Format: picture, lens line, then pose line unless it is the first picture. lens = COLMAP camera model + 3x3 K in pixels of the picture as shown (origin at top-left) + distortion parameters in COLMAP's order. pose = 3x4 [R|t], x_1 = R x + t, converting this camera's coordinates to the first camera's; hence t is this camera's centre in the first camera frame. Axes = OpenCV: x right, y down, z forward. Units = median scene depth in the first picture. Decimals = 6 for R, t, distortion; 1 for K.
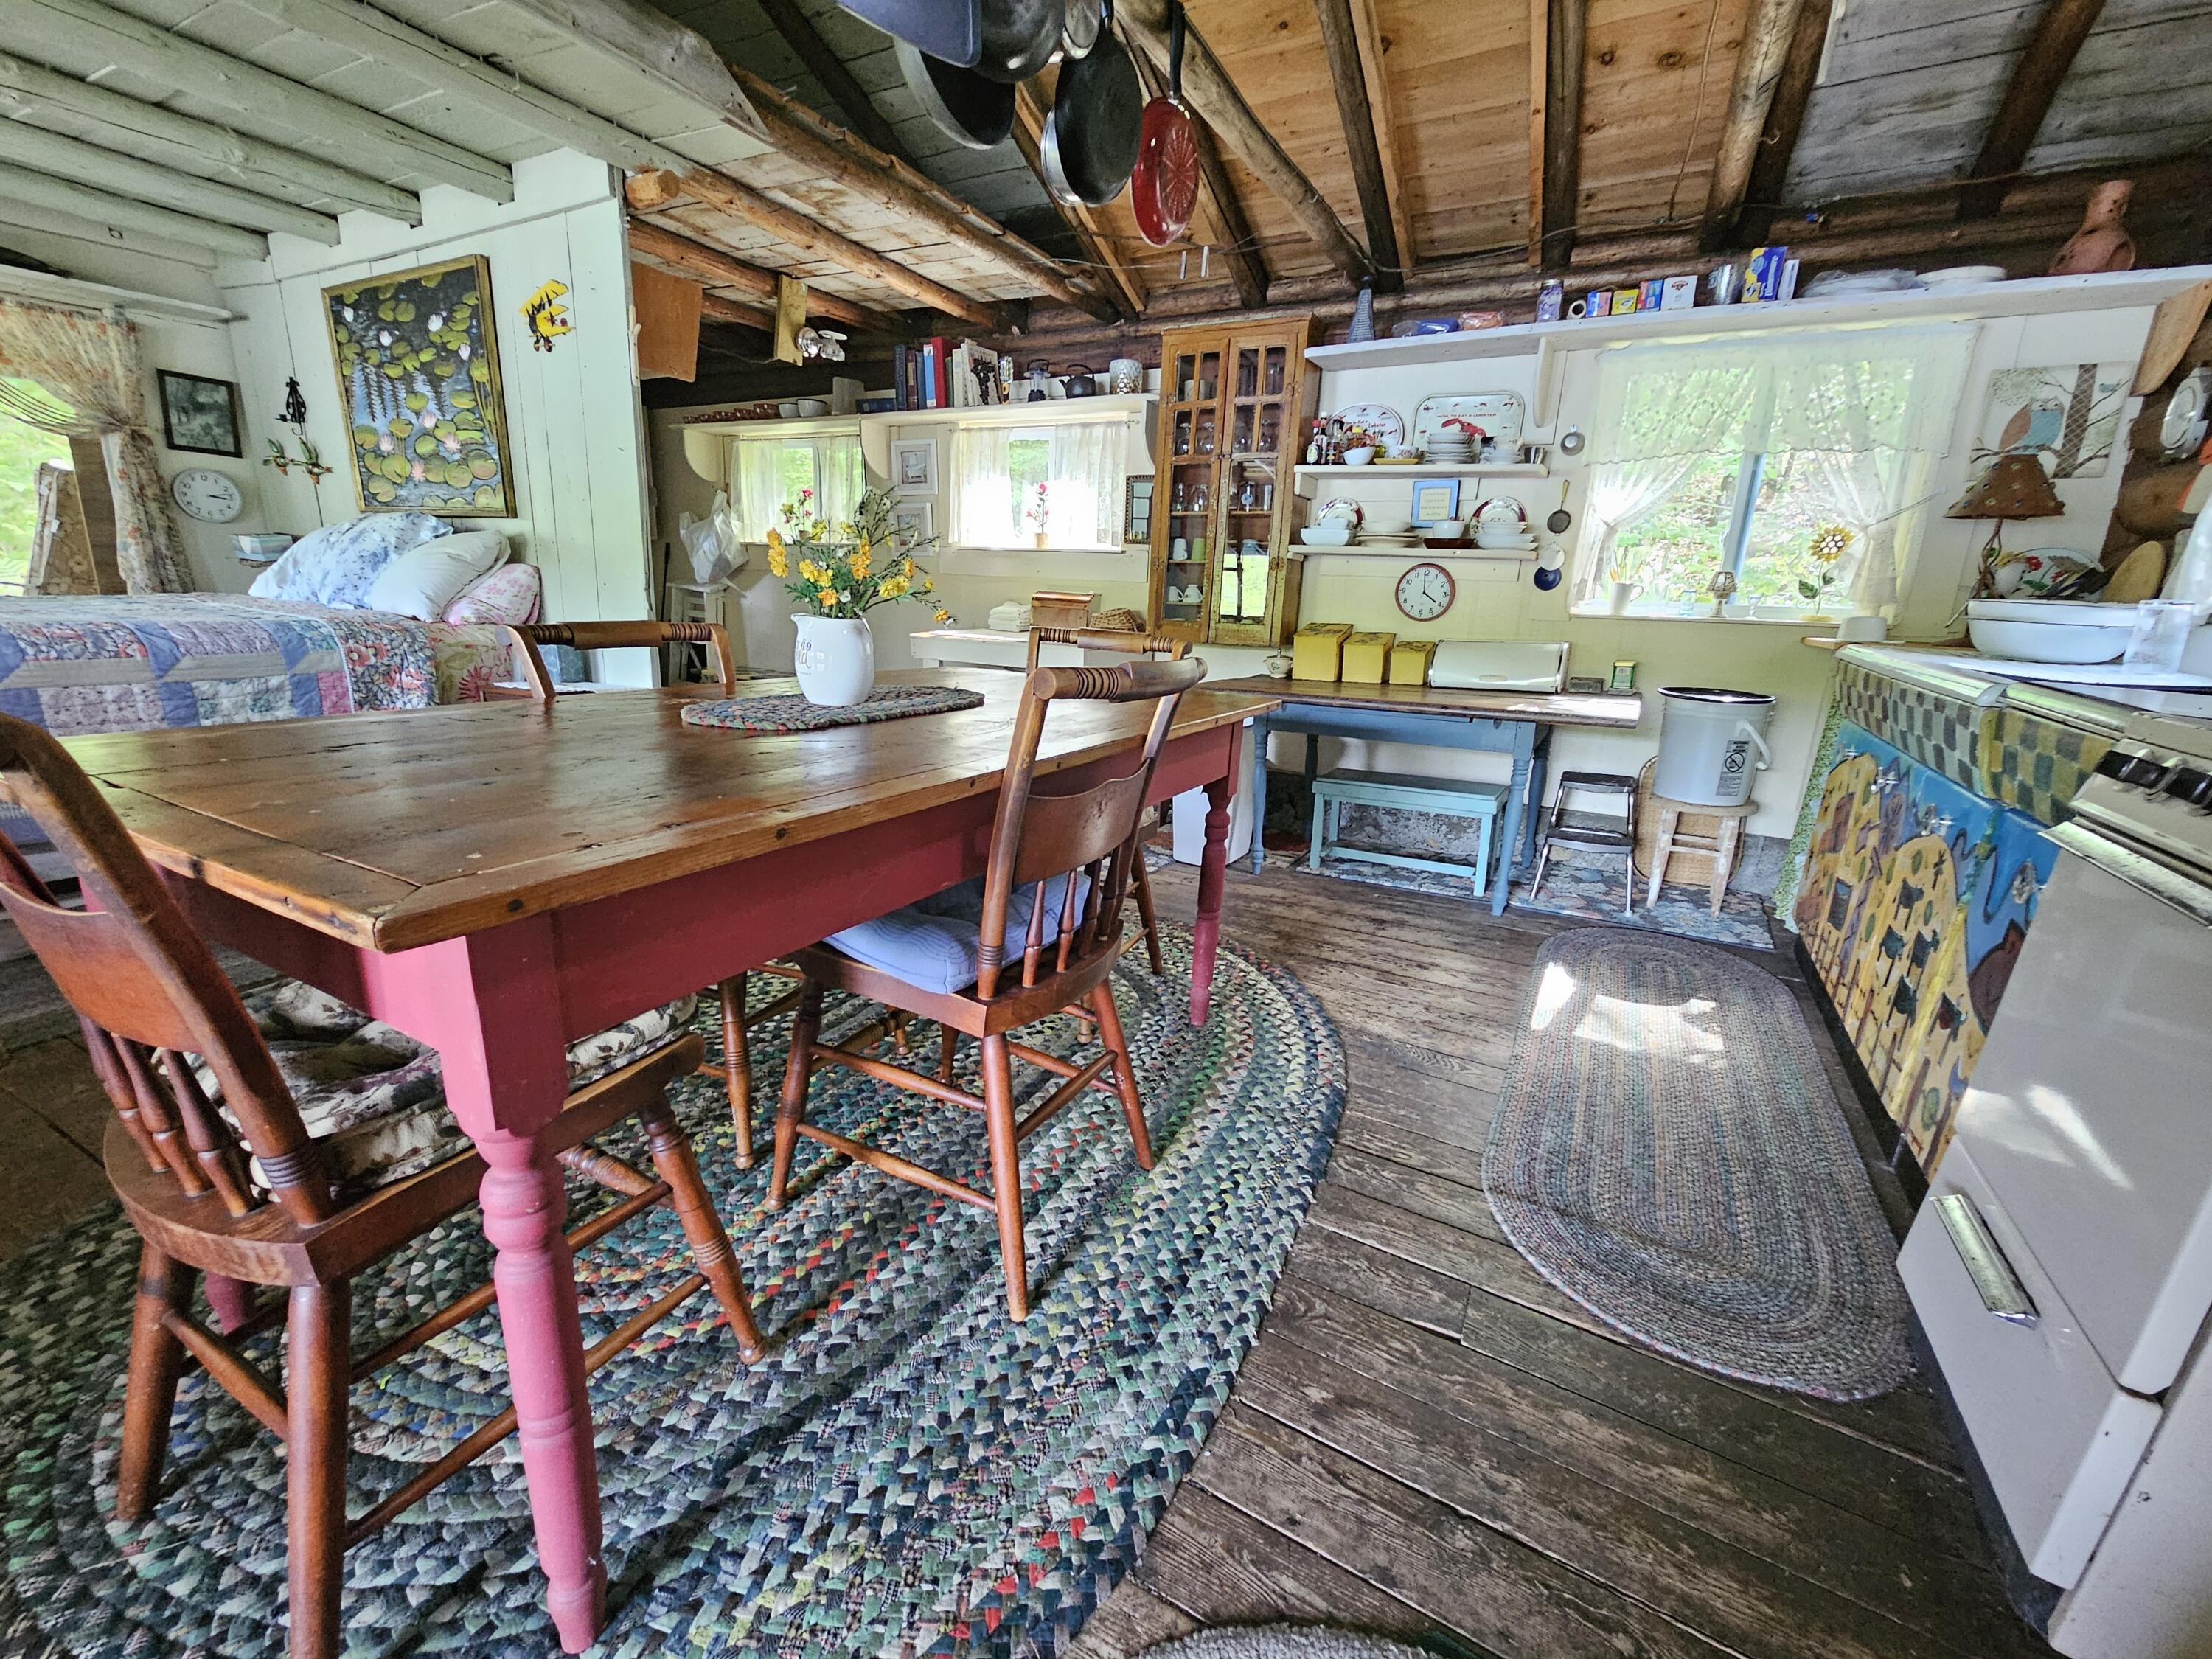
lens RADIAL K [[907.2, 0, 1099.5], [0, 907.2, 833.0], [0, 0, 1]] dist [-0.001637, -0.001144]
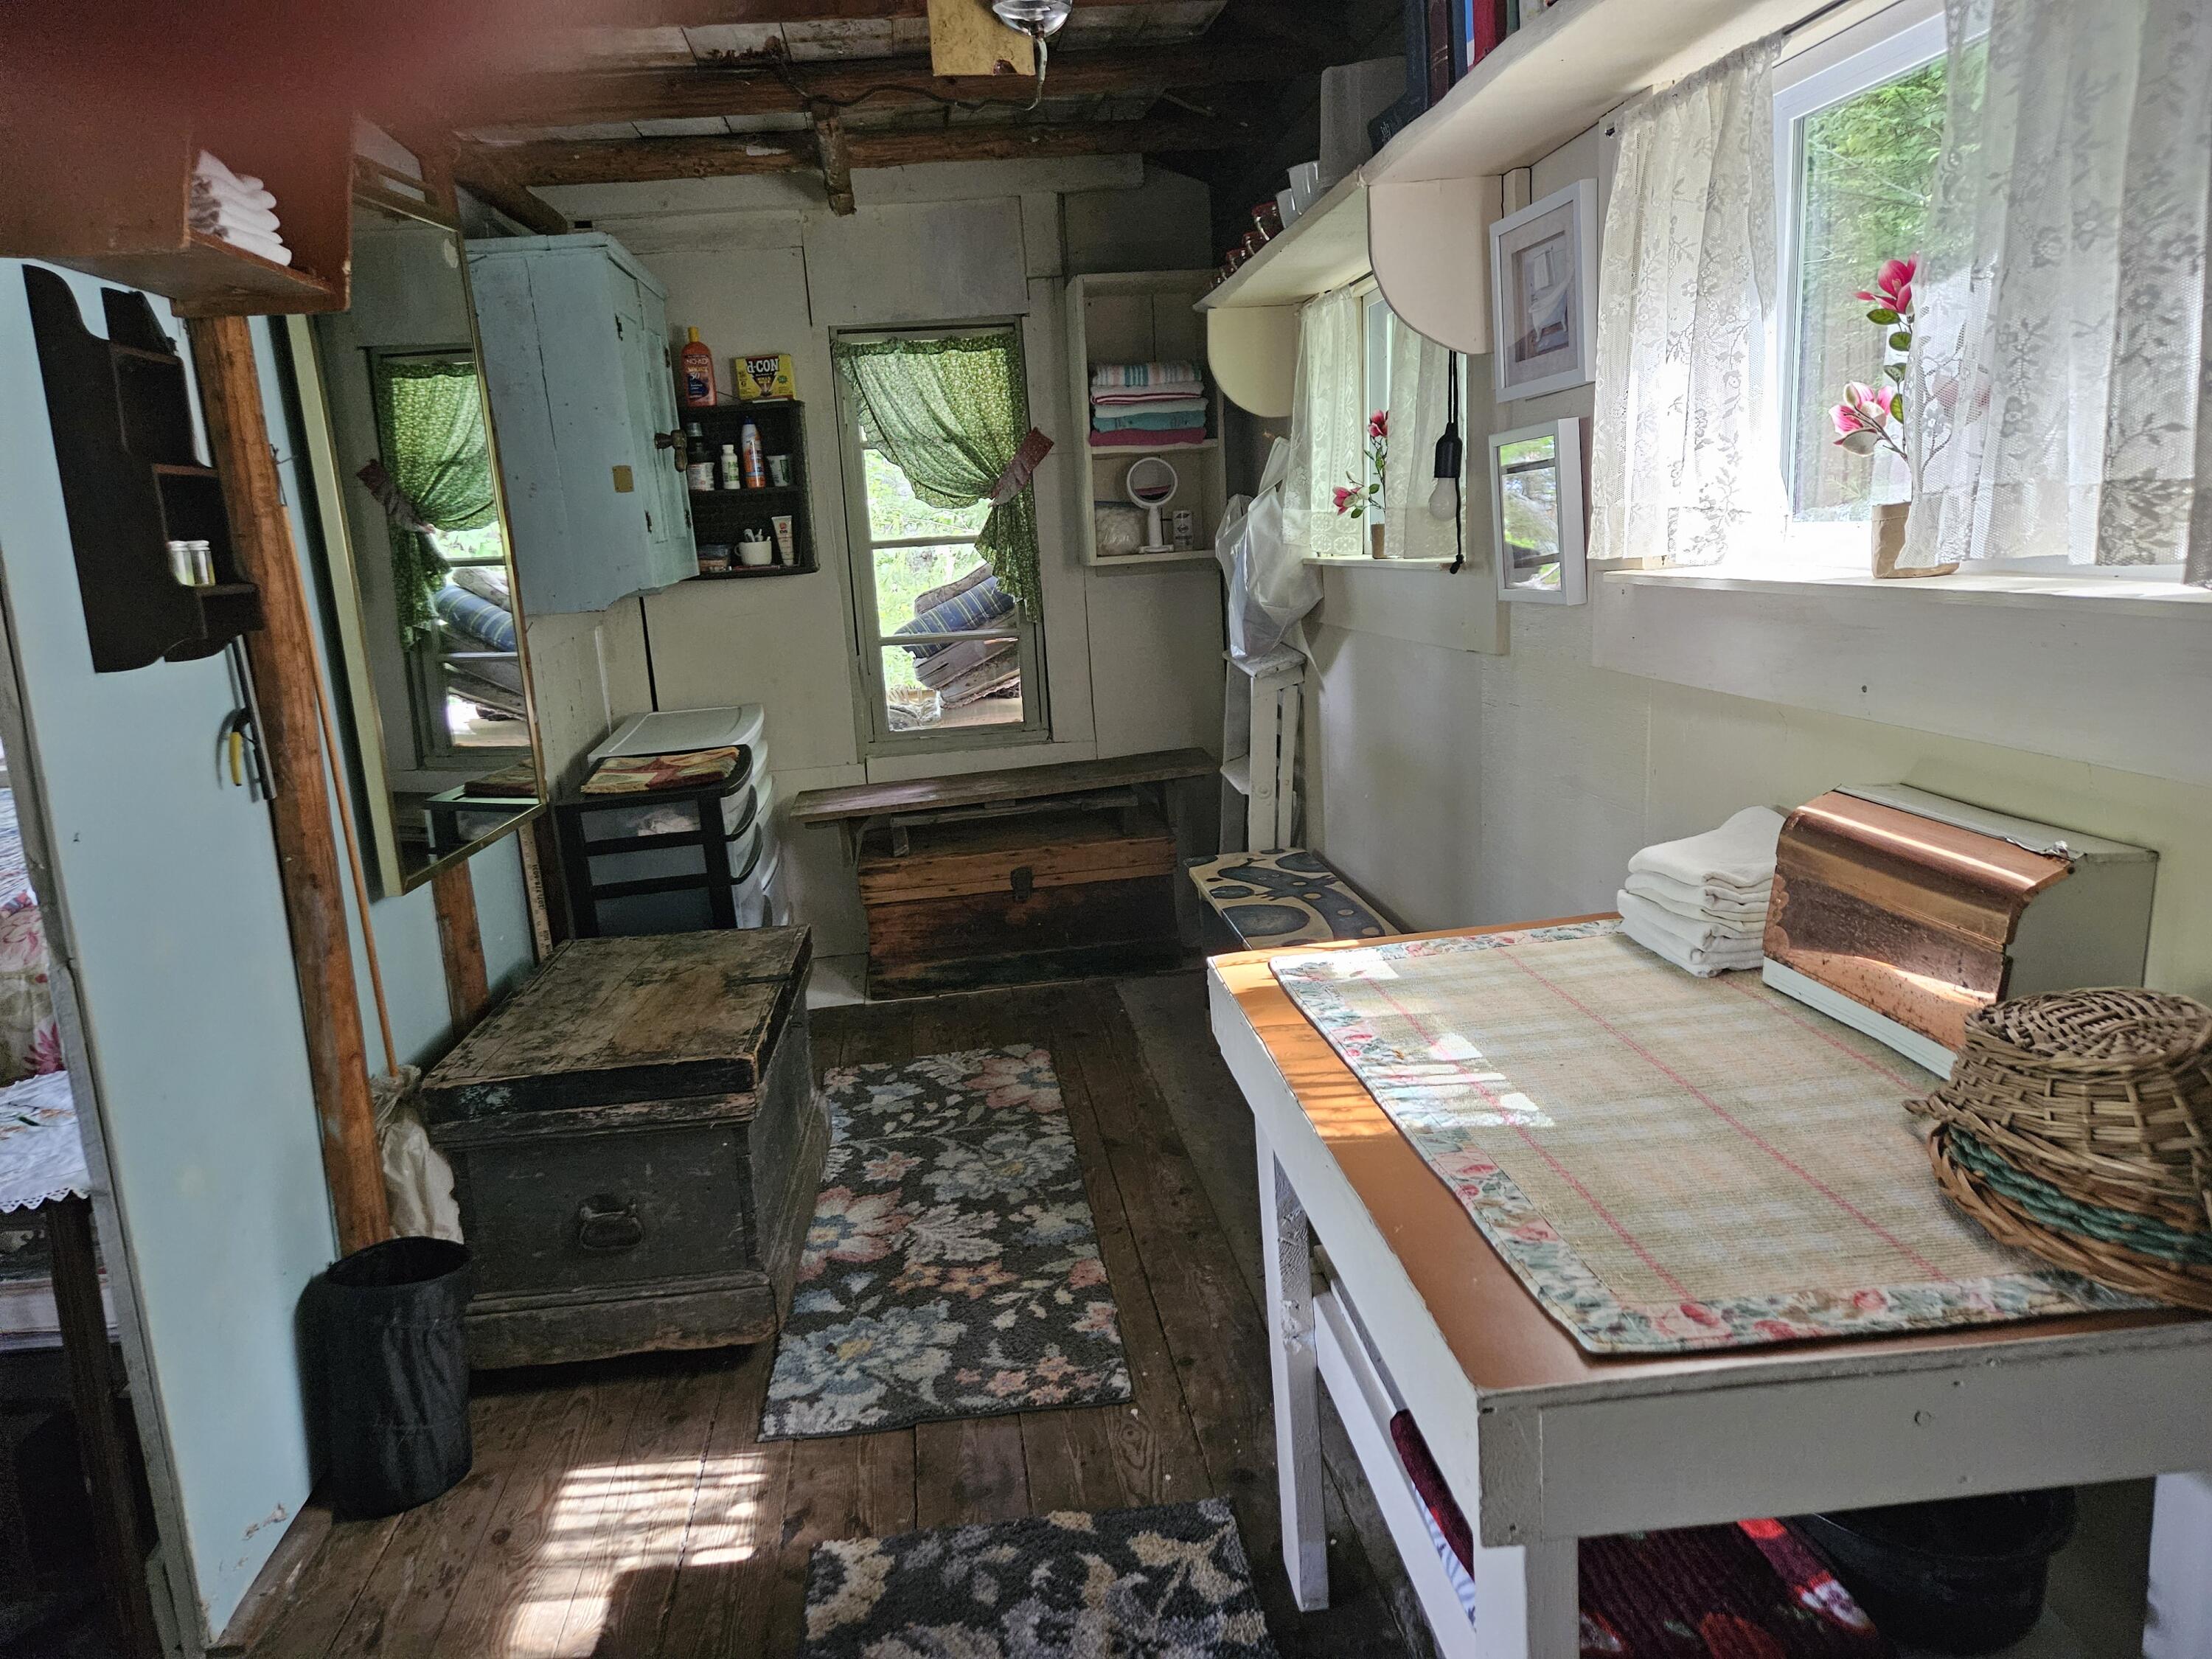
lens RADIAL K [[1465.5, 0, 1088.6], [0, 1465.5, 809.0], [0, 0, 1]] dist [0.082887, -0.069522]
pose [[0.574024, 0.079346, -0.814985, 0.133065], [-0.131913, 0.991255, 0.003596, -0.291148], [0.808143, 0.105443, 0.579471, 0.807786]]
